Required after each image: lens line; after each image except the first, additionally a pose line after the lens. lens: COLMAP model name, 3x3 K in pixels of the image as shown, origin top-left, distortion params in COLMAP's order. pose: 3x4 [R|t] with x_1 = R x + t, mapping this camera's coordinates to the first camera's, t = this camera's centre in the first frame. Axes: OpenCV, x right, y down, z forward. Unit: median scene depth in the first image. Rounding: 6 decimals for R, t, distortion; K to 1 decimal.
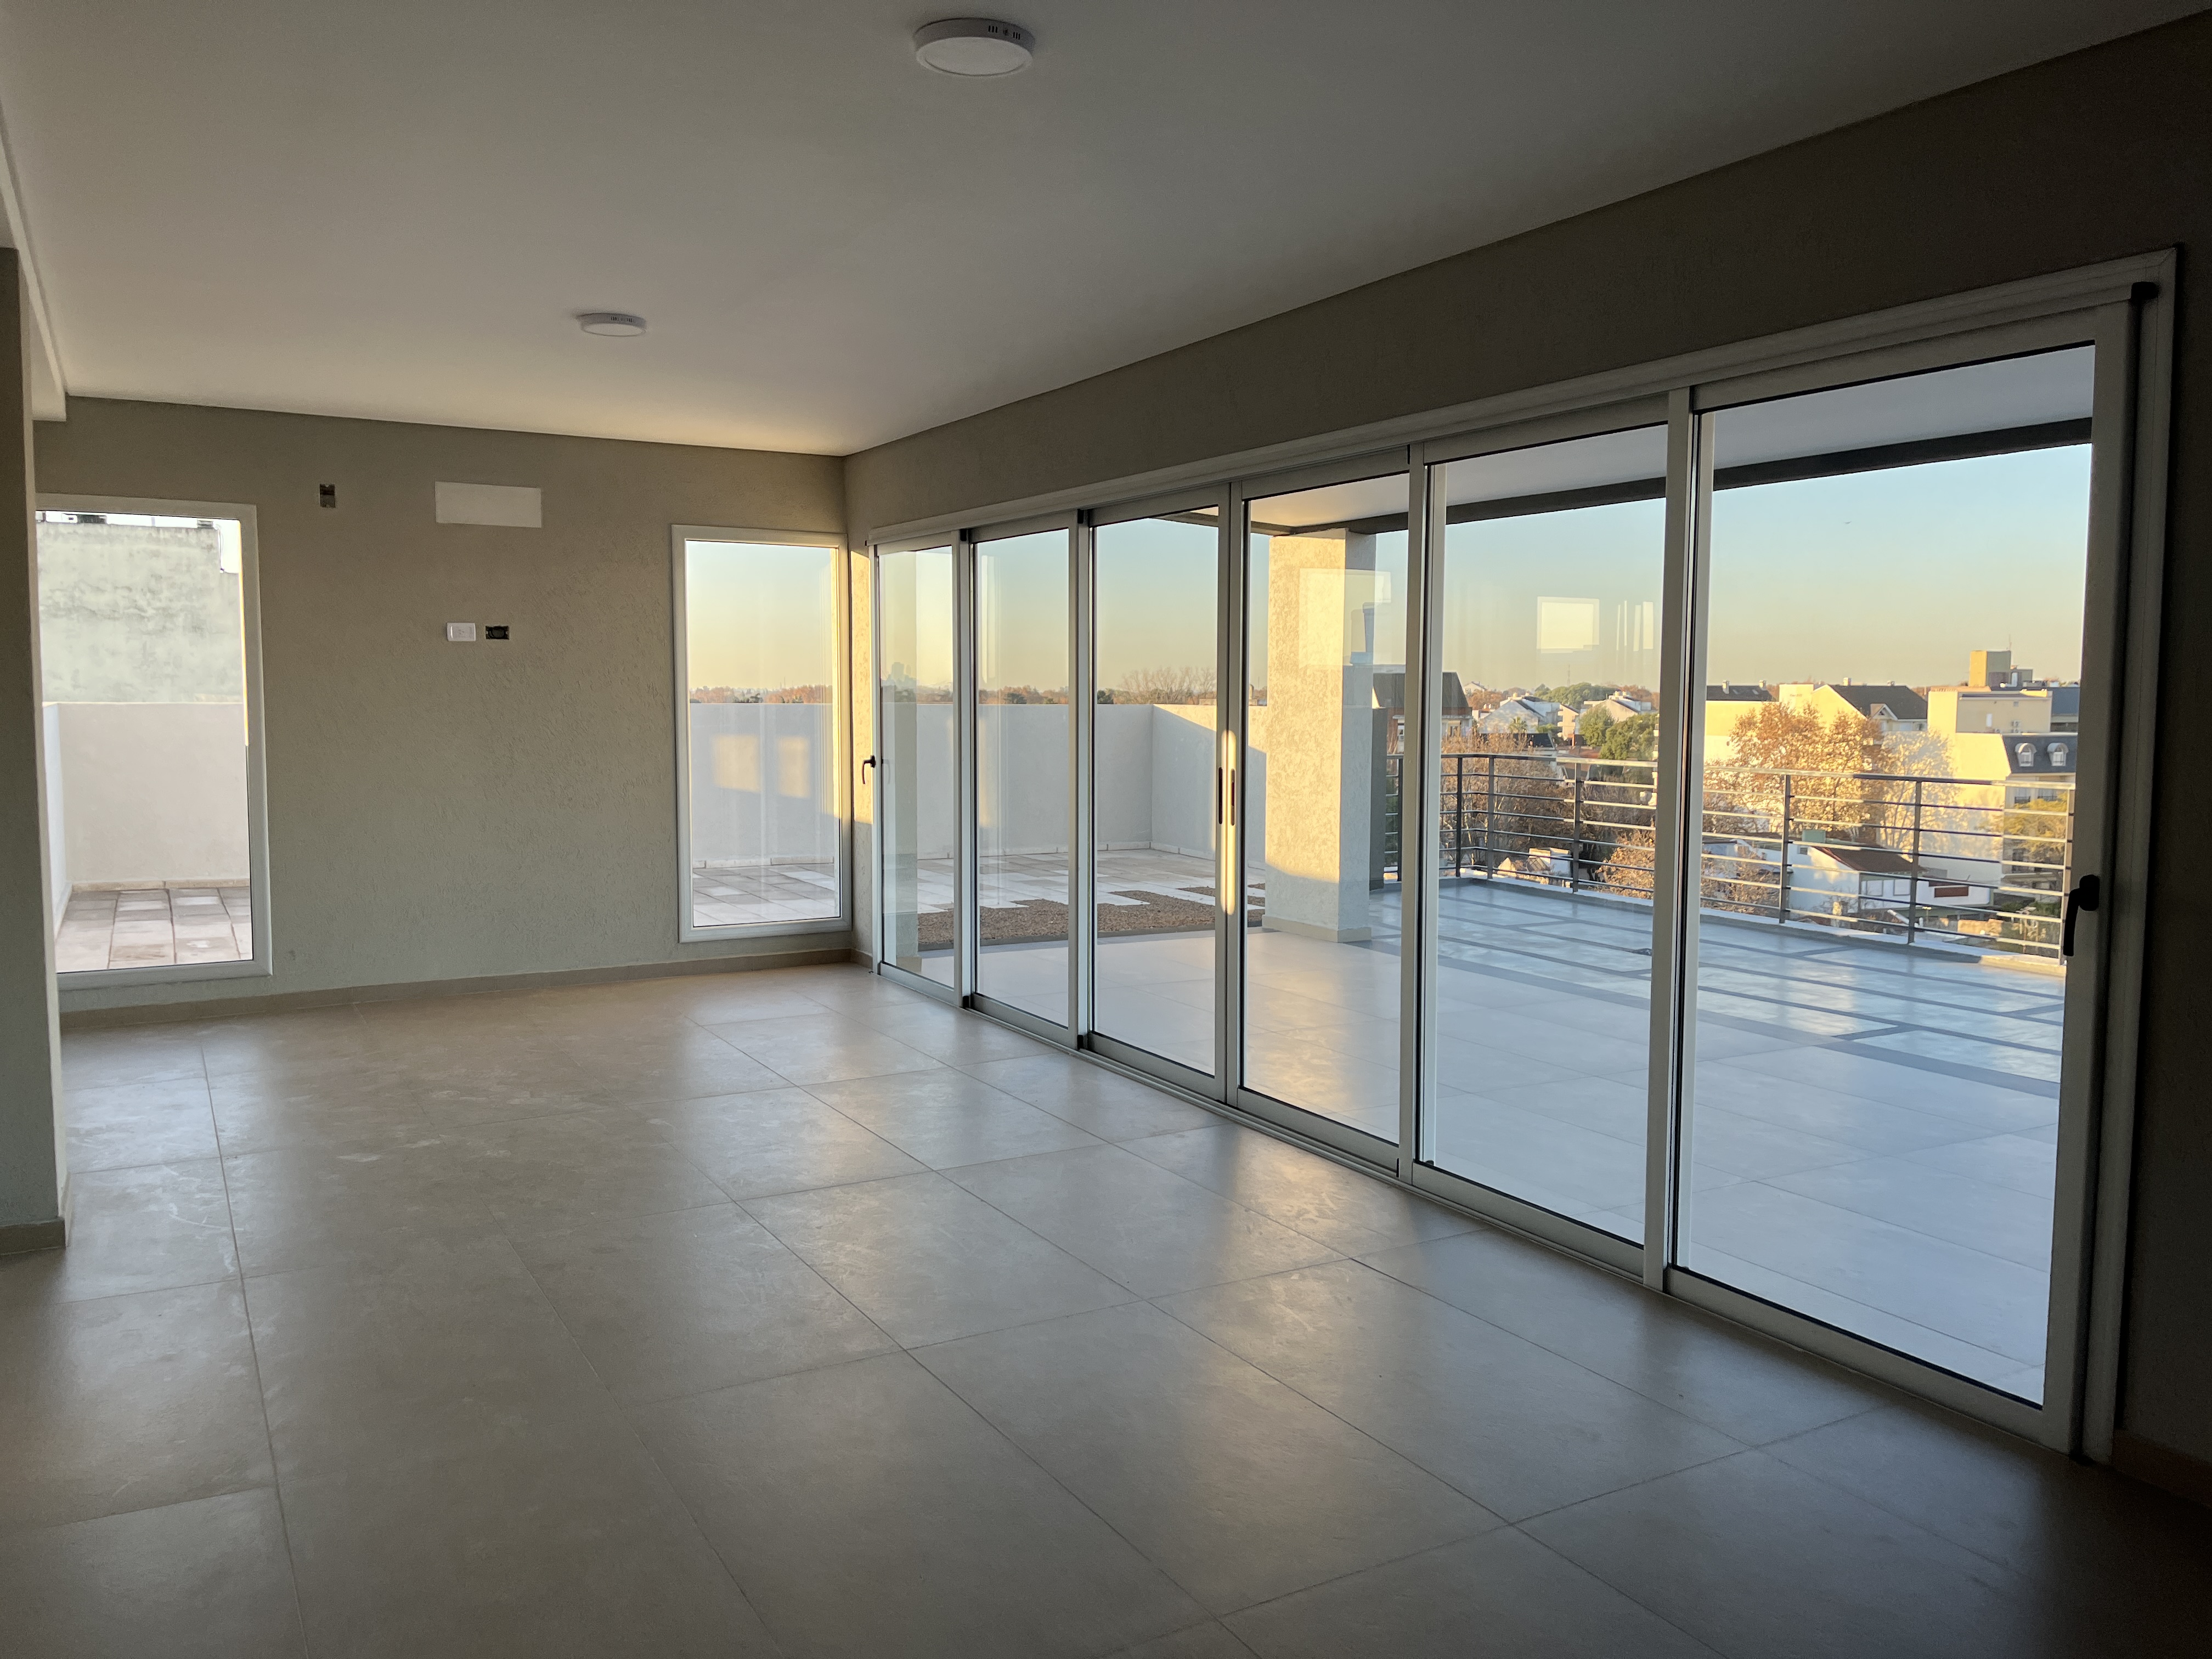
lens RADIAL K [[1674.4, 0, 1107.4], [0, 1674.4, 821.2], [0, 0, 1]] dist [0.075059, -0.109964]
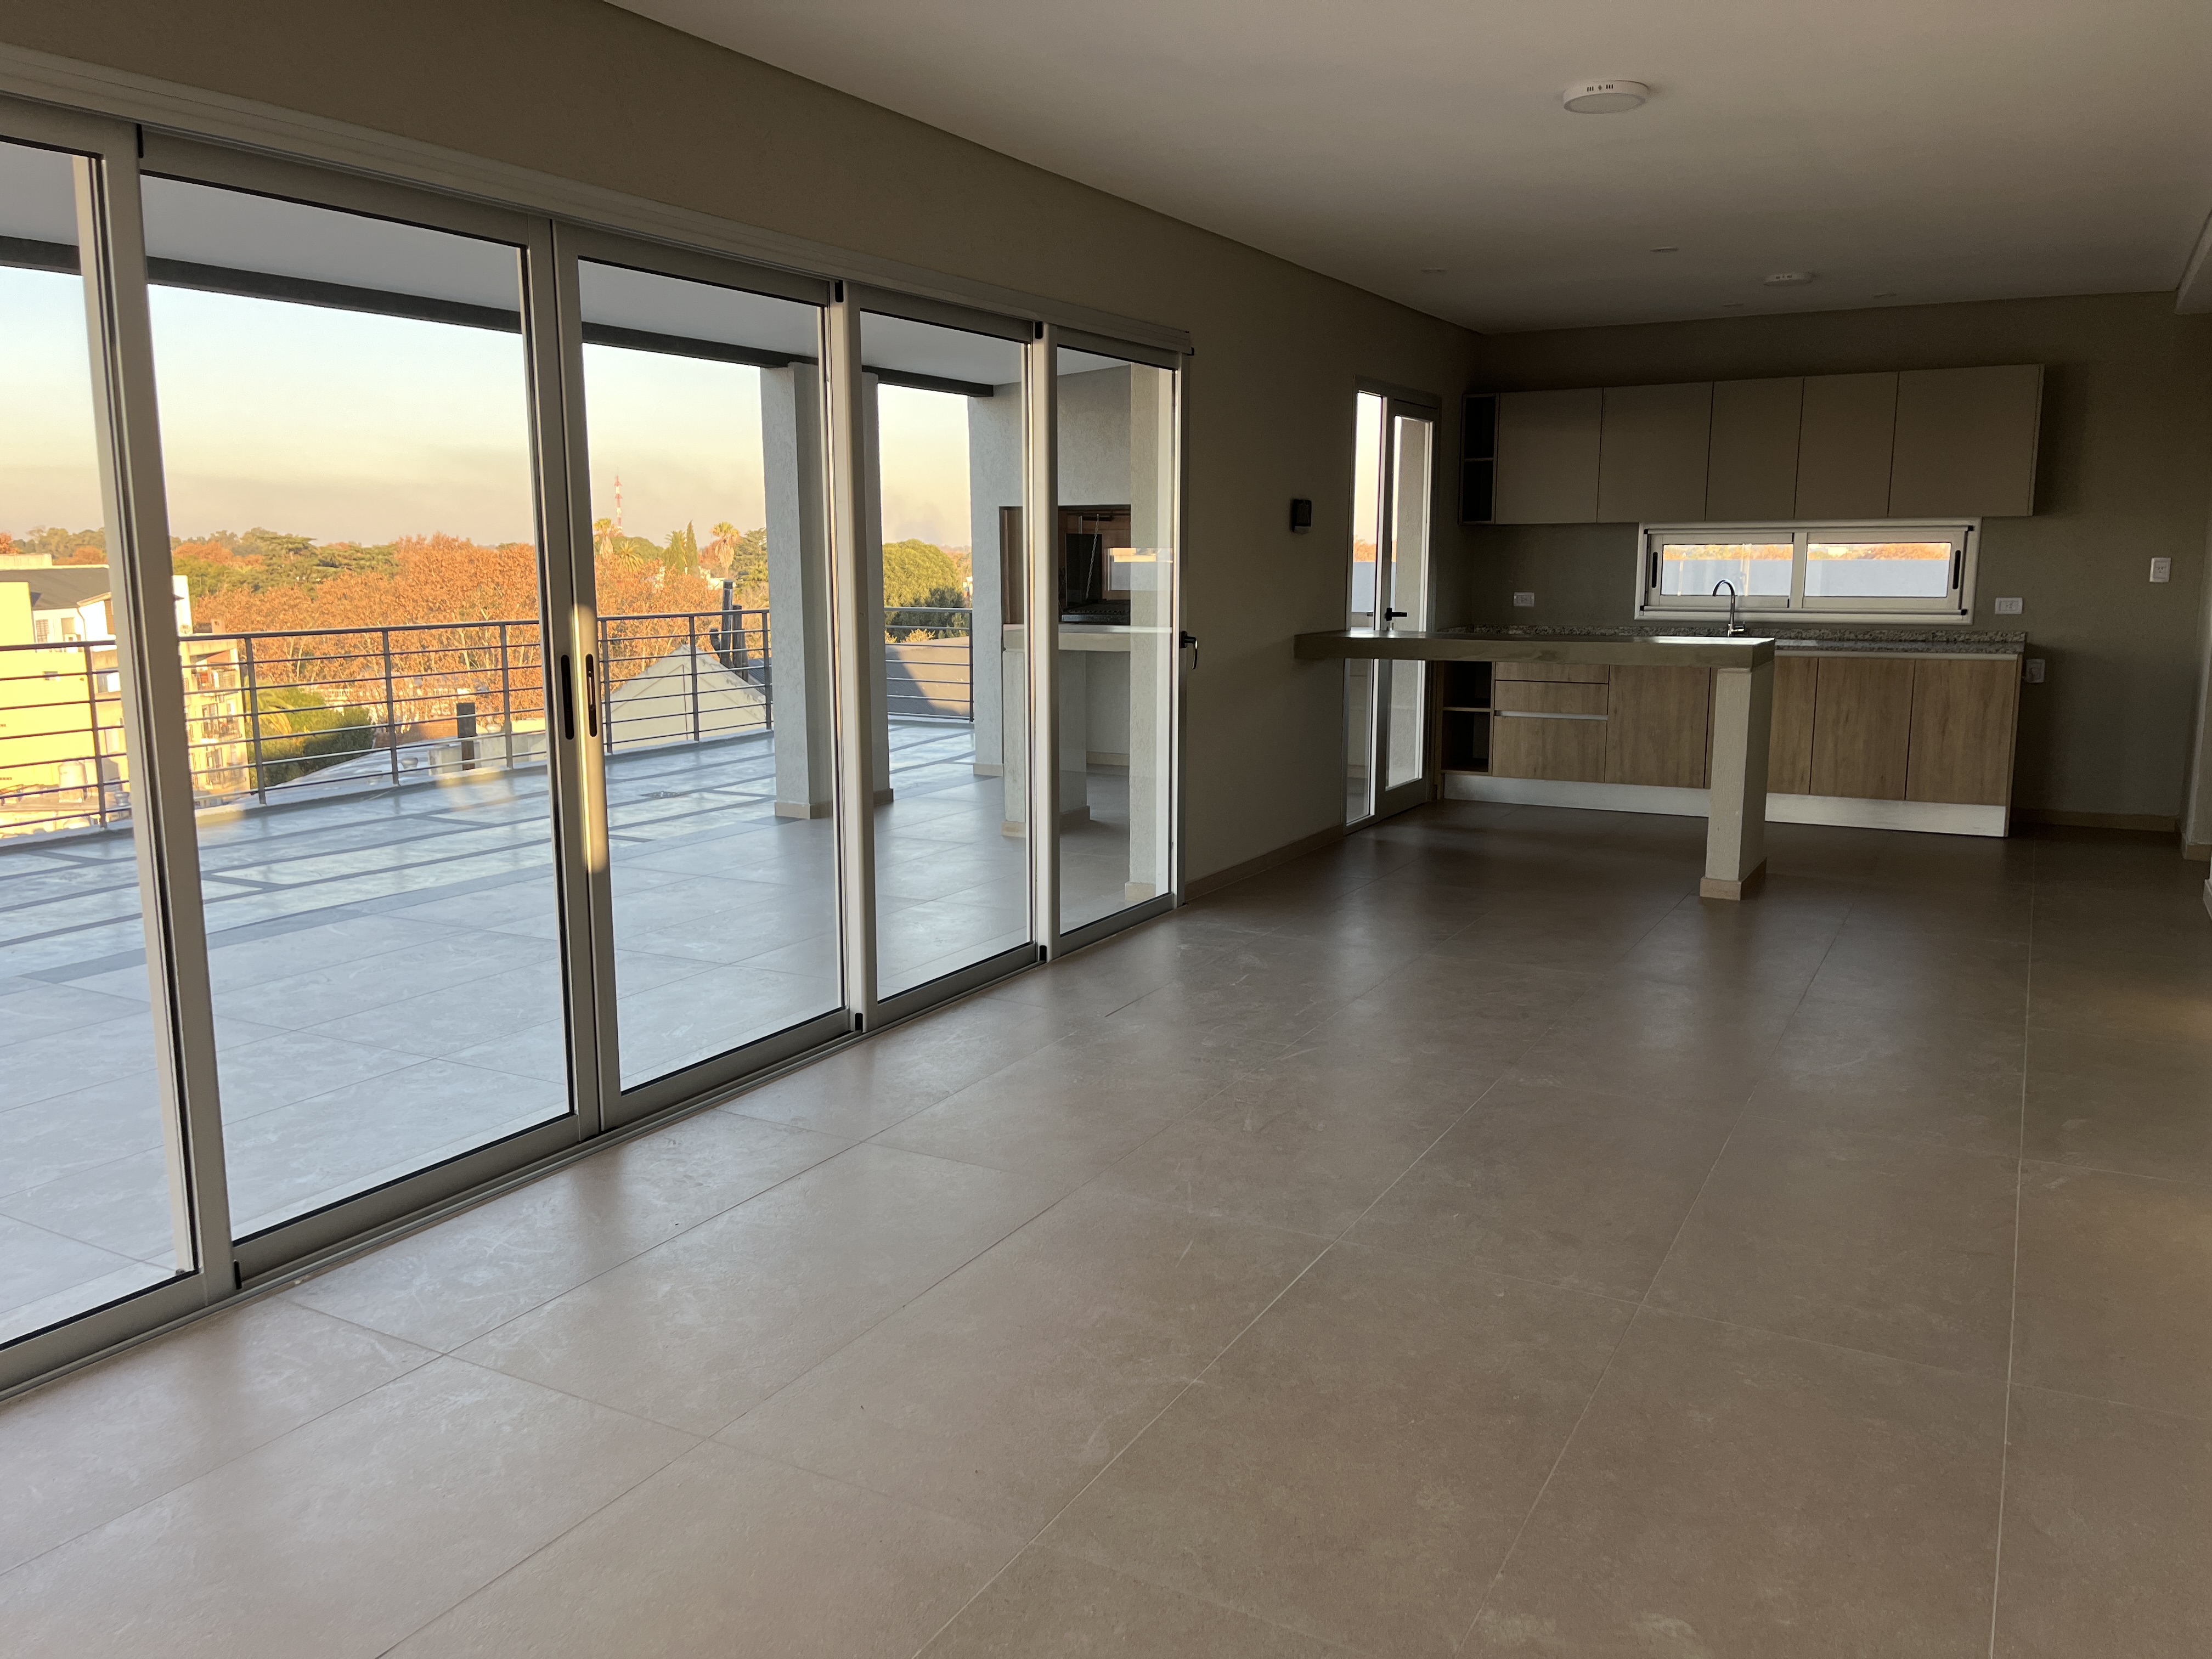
lens RADIAL K [[1674.4, 0, 1107.4], [0, 1674.4, 821.2], [0, 0, 1]] dist [0.075059, -0.109964]
pose [[-0.524390, -0.138091, 0.840206, -0.626826], [0.066465, 0.977112, 0.202074, -0.089576], [-0.848880, 0.161810, -0.503209, 1.171689]]
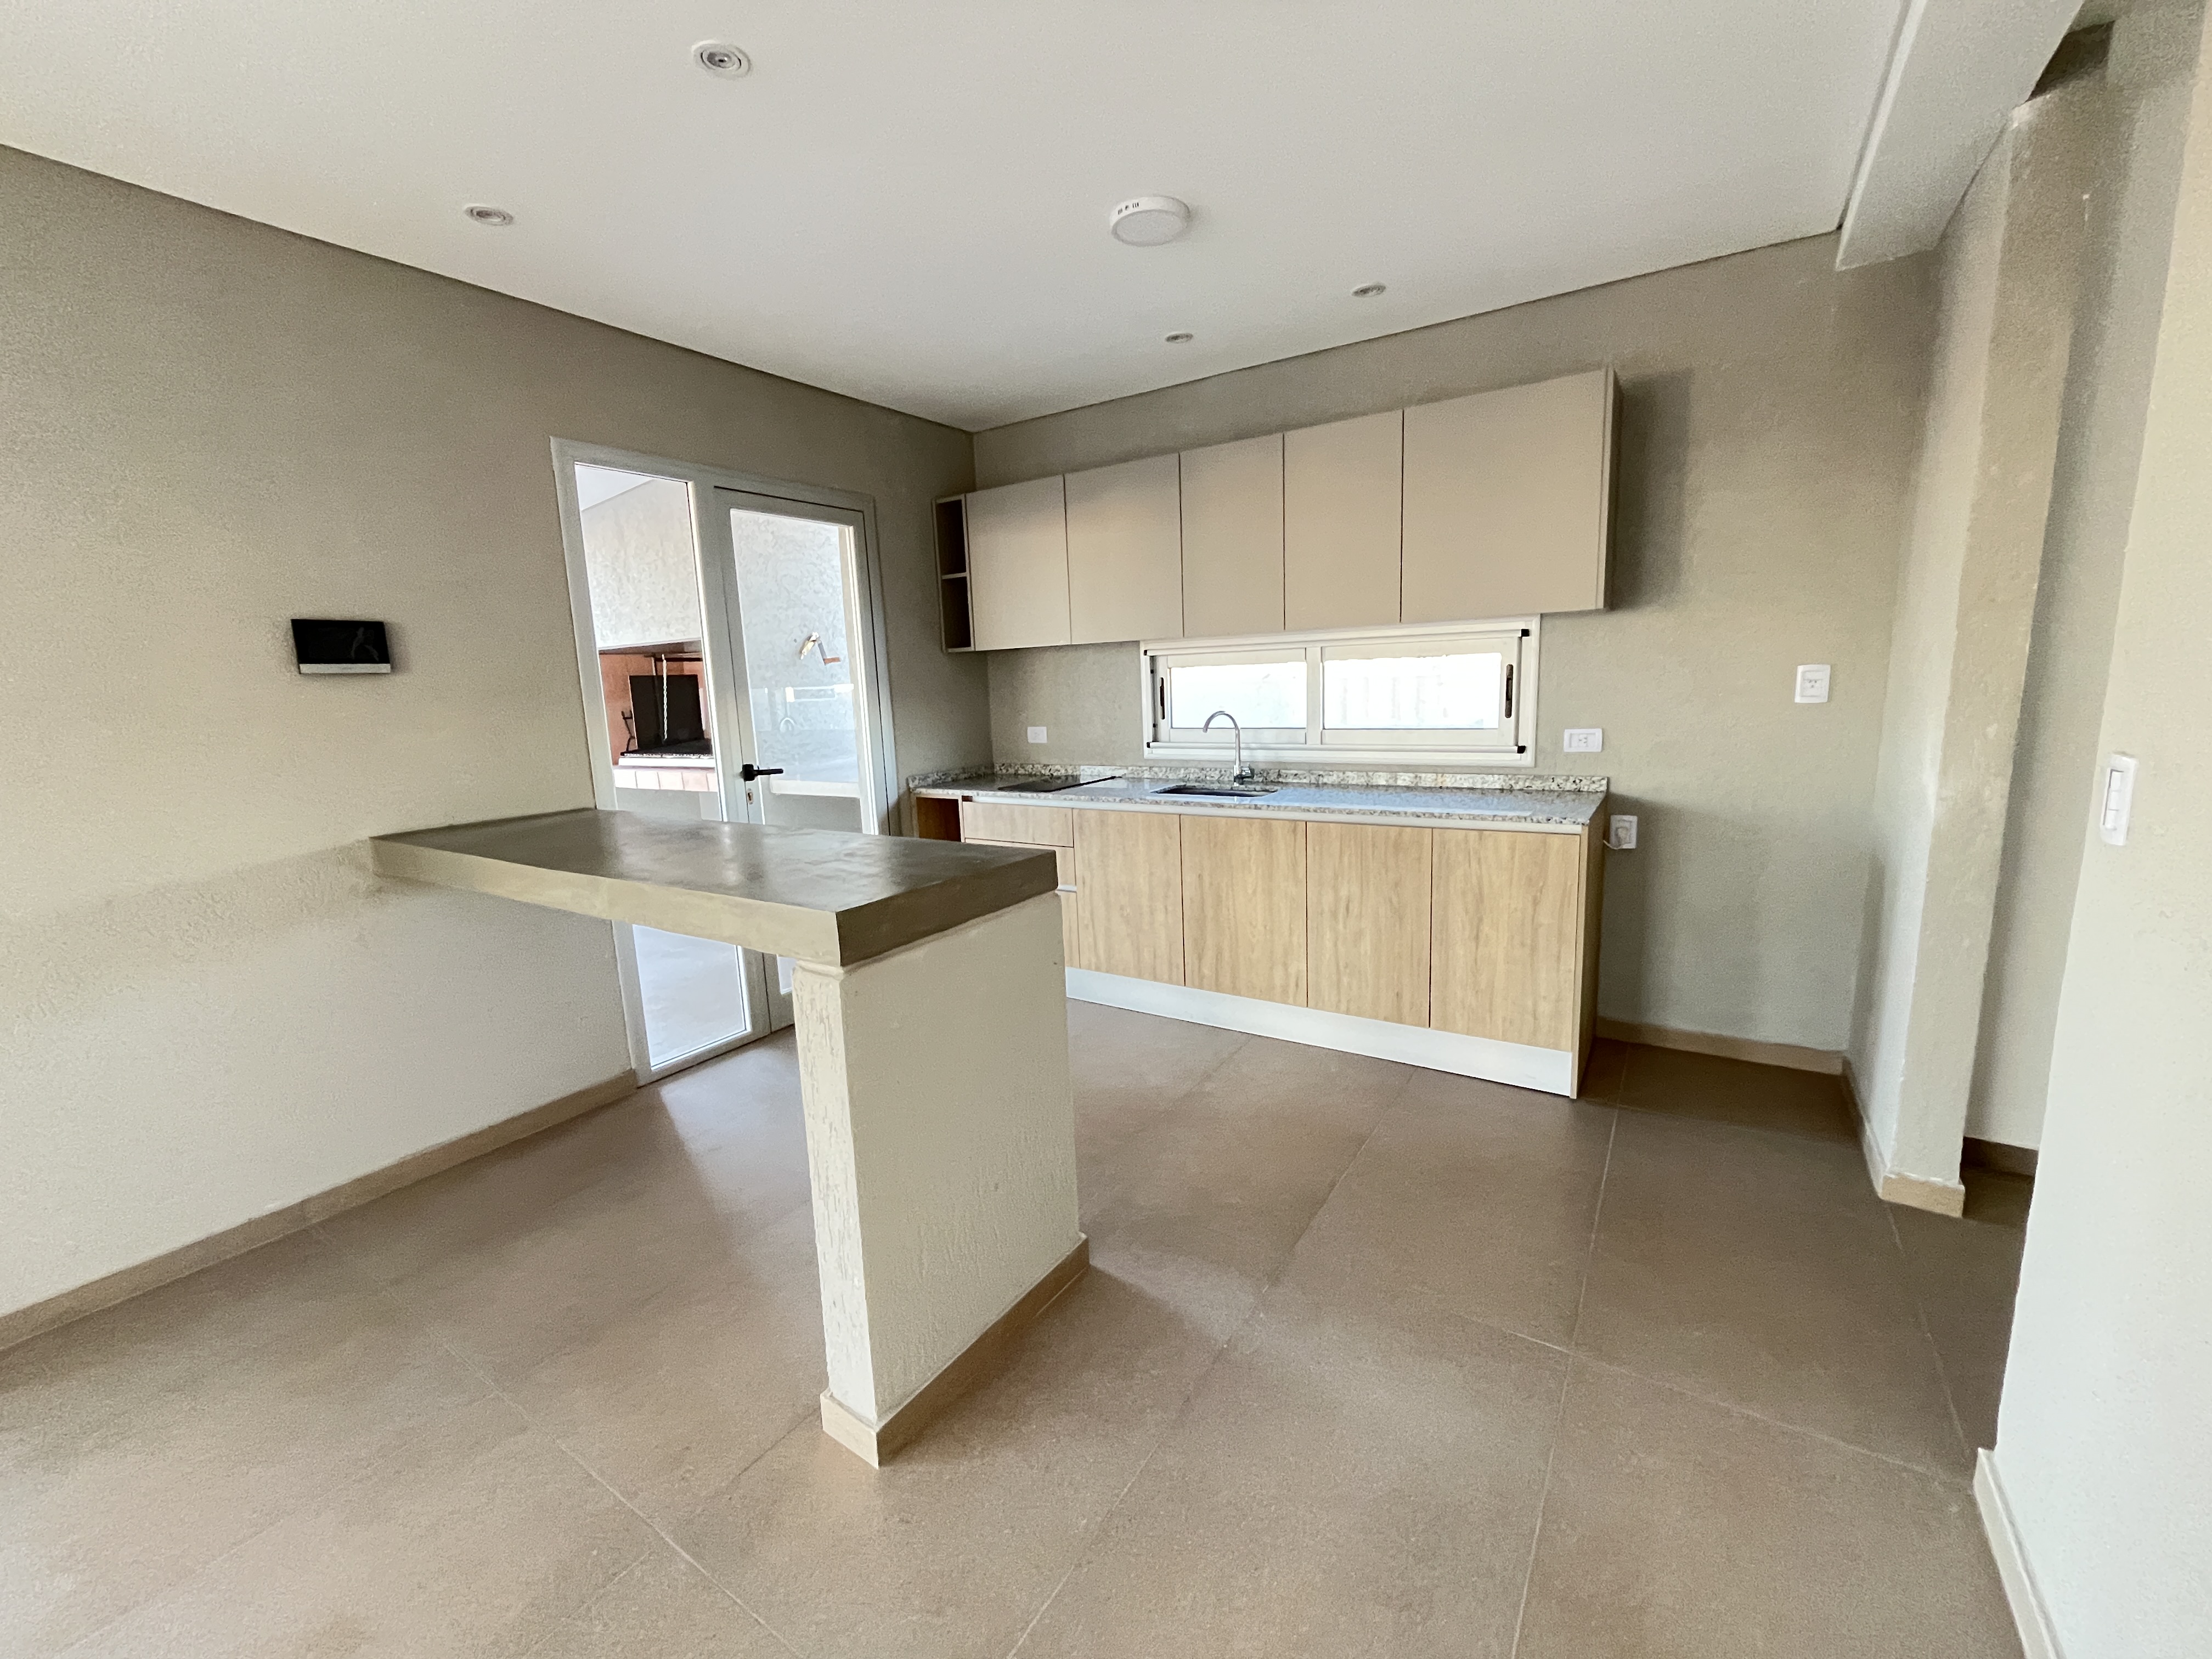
lens RADIAL K [[910.9, 0, 1106.0], [0, 910.9, 829.5], [0, 0, 1]] dist [-0.000694, 0.000093]
pose [[-0.461198, -0.135909, 0.876827, -0.424385], [0.106663, 0.972541, 0.206848, -0.059302], [-0.880863, 0.188923, -0.434038, 0.789649]]
